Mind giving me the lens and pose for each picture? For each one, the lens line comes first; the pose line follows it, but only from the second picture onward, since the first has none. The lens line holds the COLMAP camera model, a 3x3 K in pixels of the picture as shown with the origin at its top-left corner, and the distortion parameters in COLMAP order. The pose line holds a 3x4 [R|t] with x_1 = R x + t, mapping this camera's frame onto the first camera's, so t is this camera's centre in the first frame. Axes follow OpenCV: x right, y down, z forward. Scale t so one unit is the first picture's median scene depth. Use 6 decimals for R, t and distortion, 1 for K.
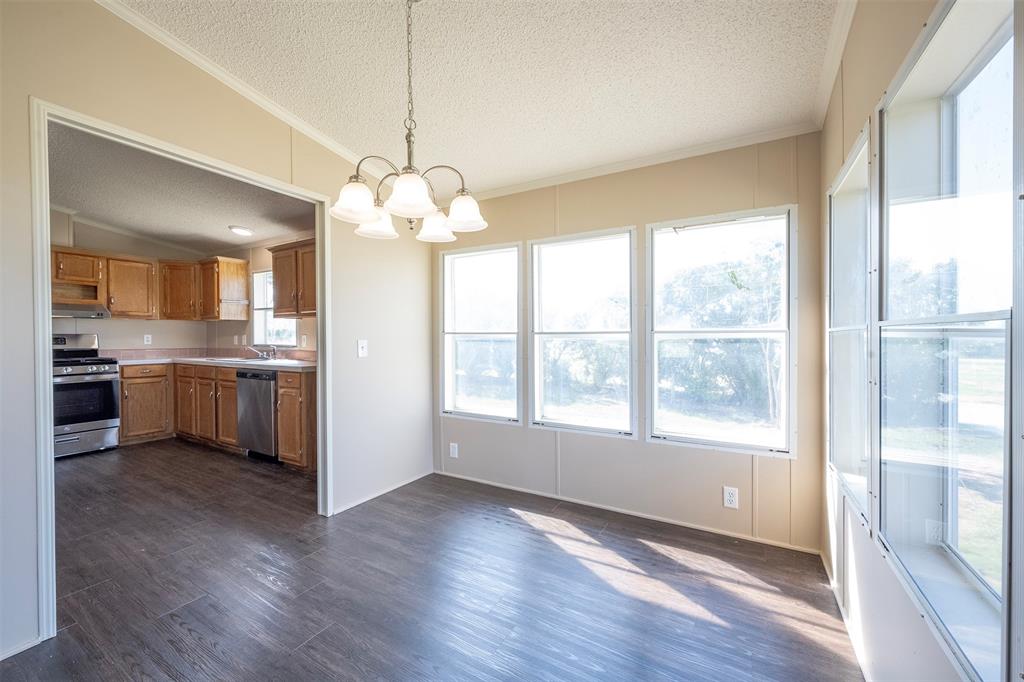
lens RADIAL K [[405.1, 0, 510.4], [0, 405.1, 339.1], [0, 0, 1]] dist [0.000353, 0.000054]
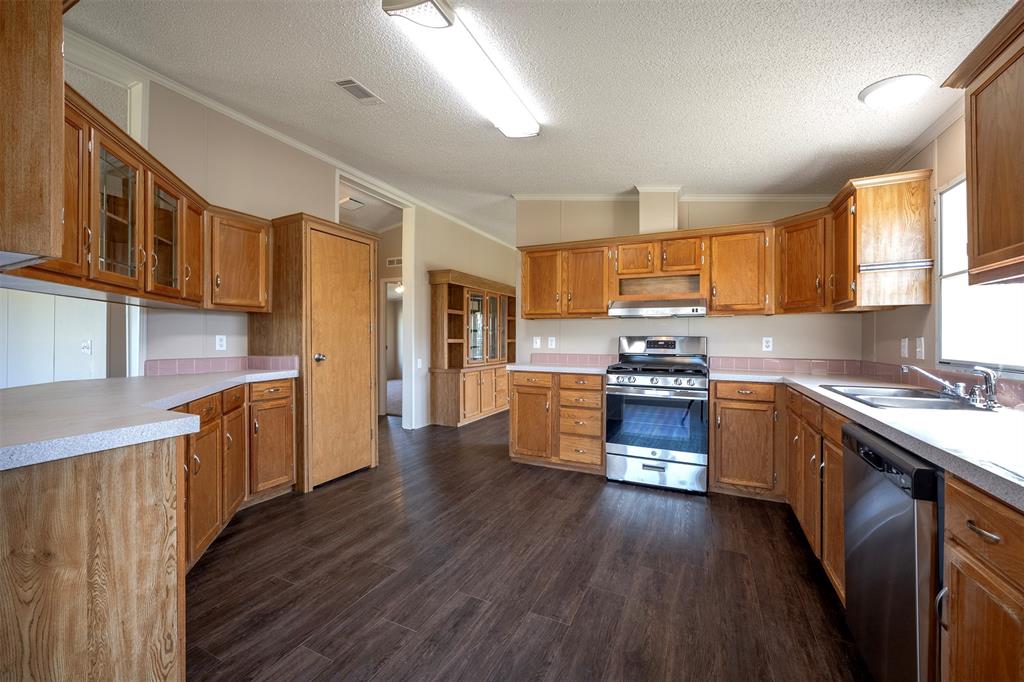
lens RADIAL K [[405.1, 0, 510.4], [0, 405.1, 339.1], [0, 0, 1]] dist [0.000353, 0.000054]
pose [[0.082638, 0.003698, -0.996573, -0.261761], [-0.011282, 0.999933, 0.002775, -0.004797], [0.996516, 0.011014, 0.082674, 0.547200]]
